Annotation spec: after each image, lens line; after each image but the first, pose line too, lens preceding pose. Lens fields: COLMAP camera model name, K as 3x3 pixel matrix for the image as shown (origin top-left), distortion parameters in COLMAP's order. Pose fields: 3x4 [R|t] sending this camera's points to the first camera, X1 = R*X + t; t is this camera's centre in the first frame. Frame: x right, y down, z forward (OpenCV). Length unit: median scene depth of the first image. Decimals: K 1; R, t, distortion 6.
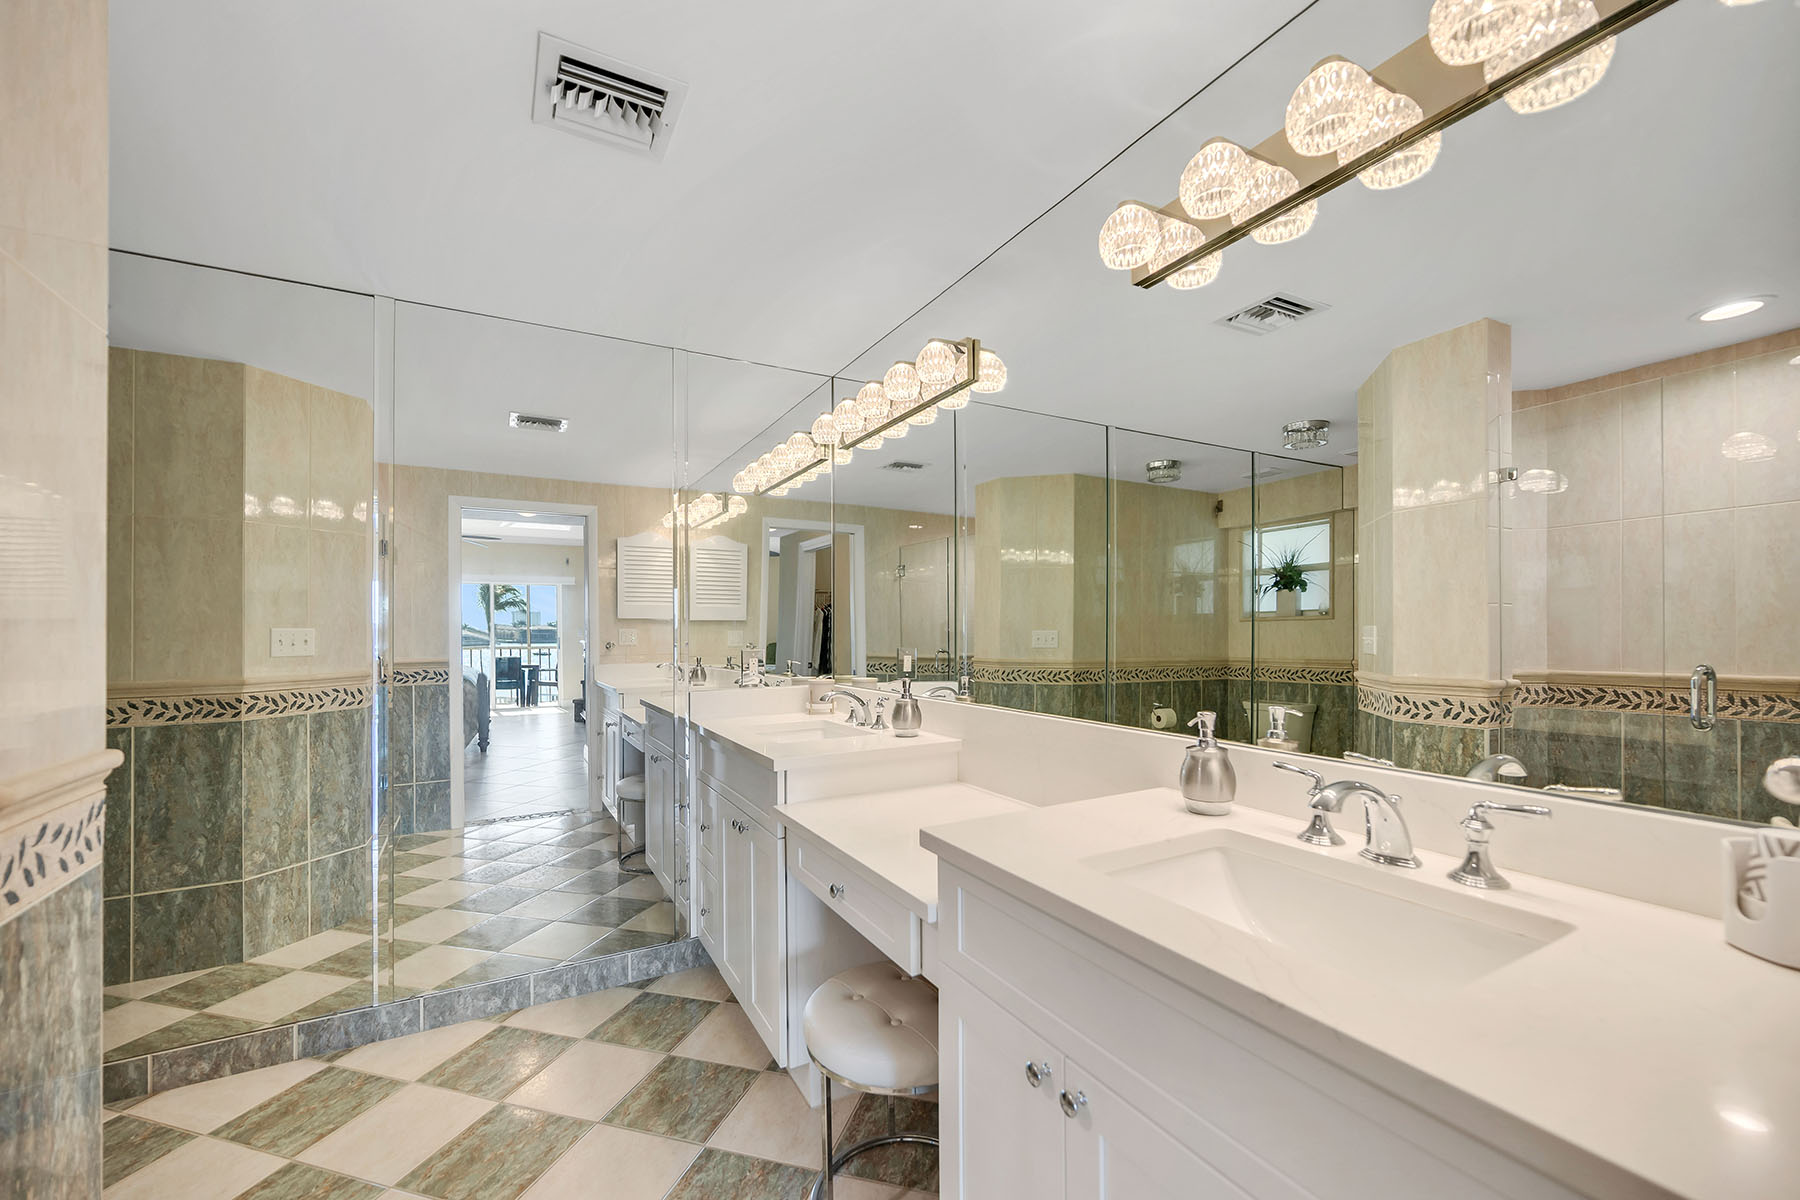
lens RADIAL K [[720.5, 0, 909.0], [0, 720.5, 595.4], [0, 0, 1]] dist [-0.001689, -0.000337]
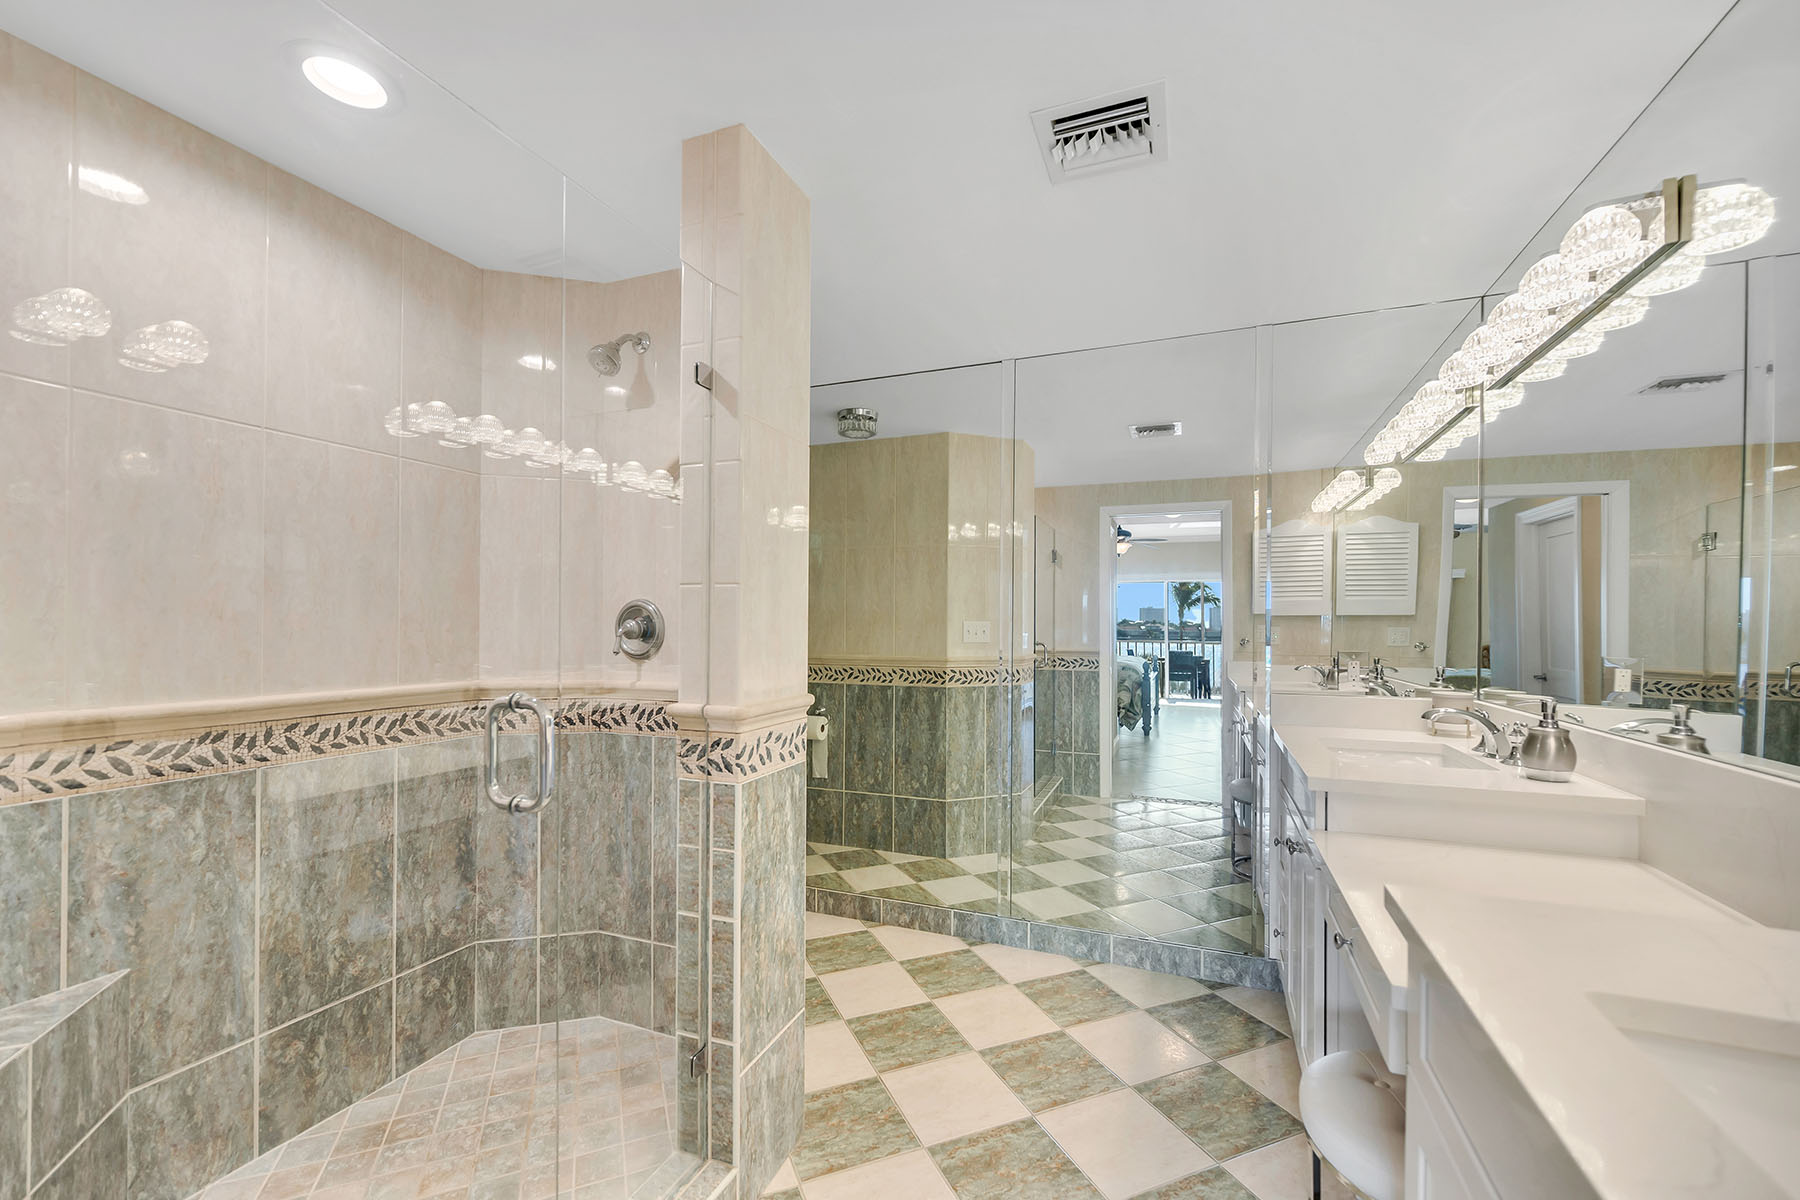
lens RADIAL K [[735.0, 0, 906.8], [0, 735.0, 594.5], [0, 0, 1]] dist [-0.001581, -0.000173]
pose [[0.625714, -0.020637, -0.779780, 0.150747], [0.025605, 0.999655, -0.005910, -0.000024], [0.779632, -0.016268, 0.626026, 0.047171]]
